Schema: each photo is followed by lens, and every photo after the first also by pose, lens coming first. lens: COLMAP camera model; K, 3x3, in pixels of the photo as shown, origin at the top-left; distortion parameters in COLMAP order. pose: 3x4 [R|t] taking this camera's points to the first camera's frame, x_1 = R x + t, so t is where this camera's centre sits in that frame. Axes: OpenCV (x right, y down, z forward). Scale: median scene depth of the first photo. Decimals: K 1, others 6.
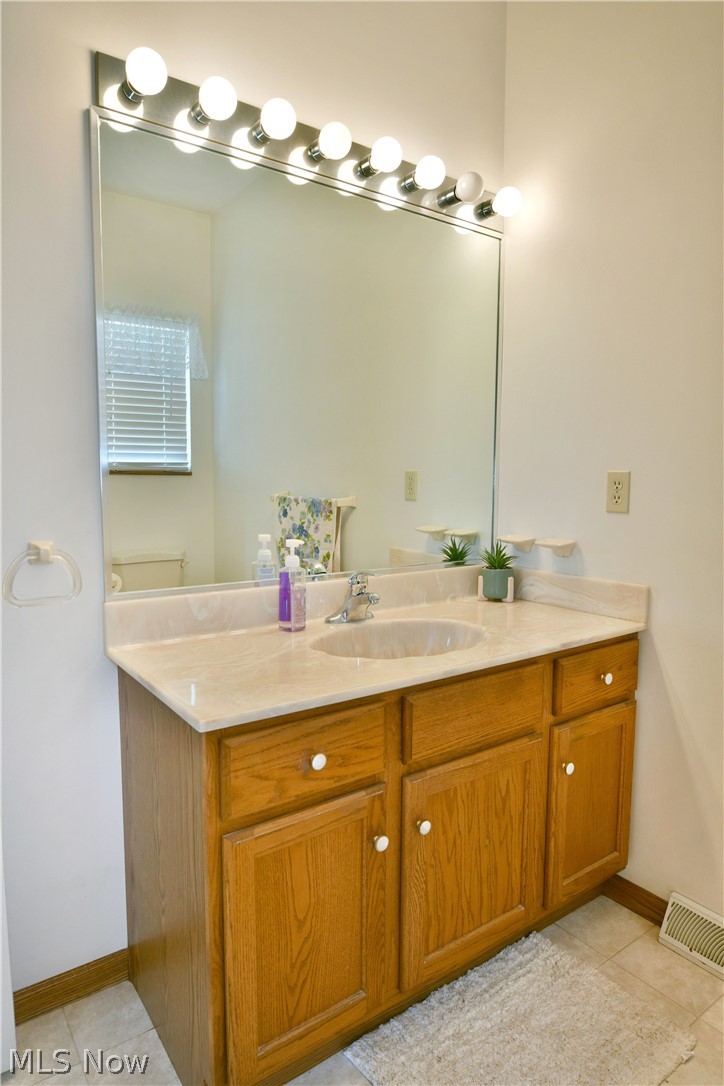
lens RADIAL K [[663.2, 0, 383.8], [0, 663.2, 543.6], [0, 0, 1]] dist [-0.012923, -0.001628]
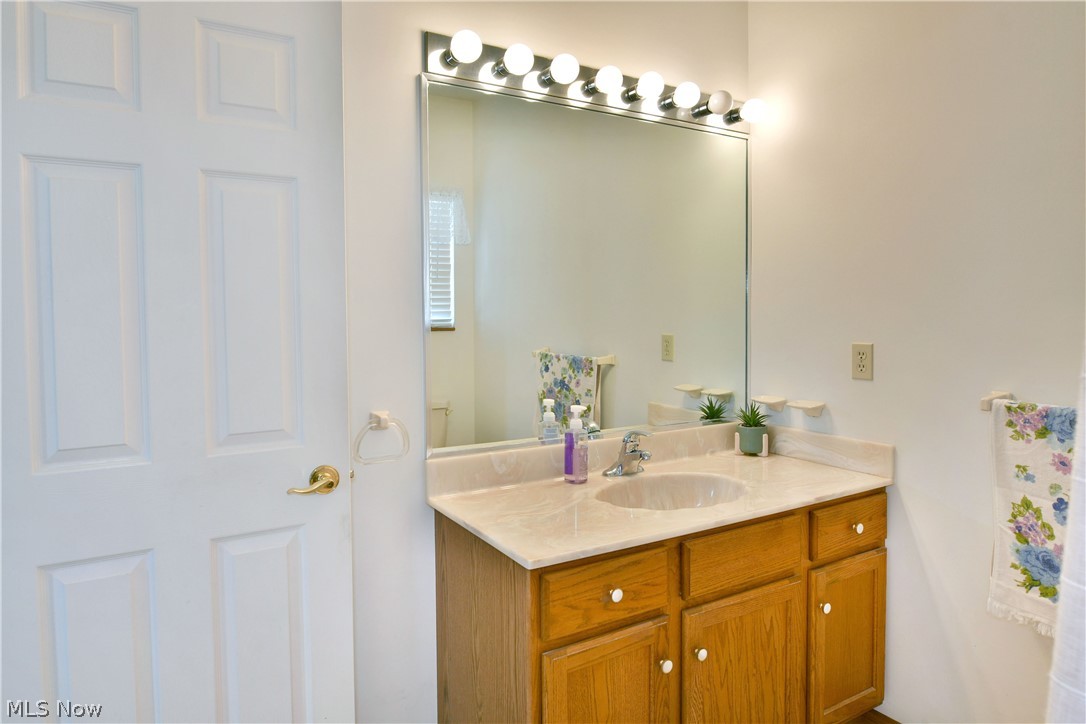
lens RADIAL K [[663.2, 0, 539.7], [0, 663.2, 342.4], [0, 0, 1]] dist [-0.012923, -0.001628]
pose [[0.993039, -0.017765, -0.116441, -0.063015], [0.011111, 0.998281, -0.057553, -0.051764], [0.117263, 0.055859, 0.991529, -0.191034]]
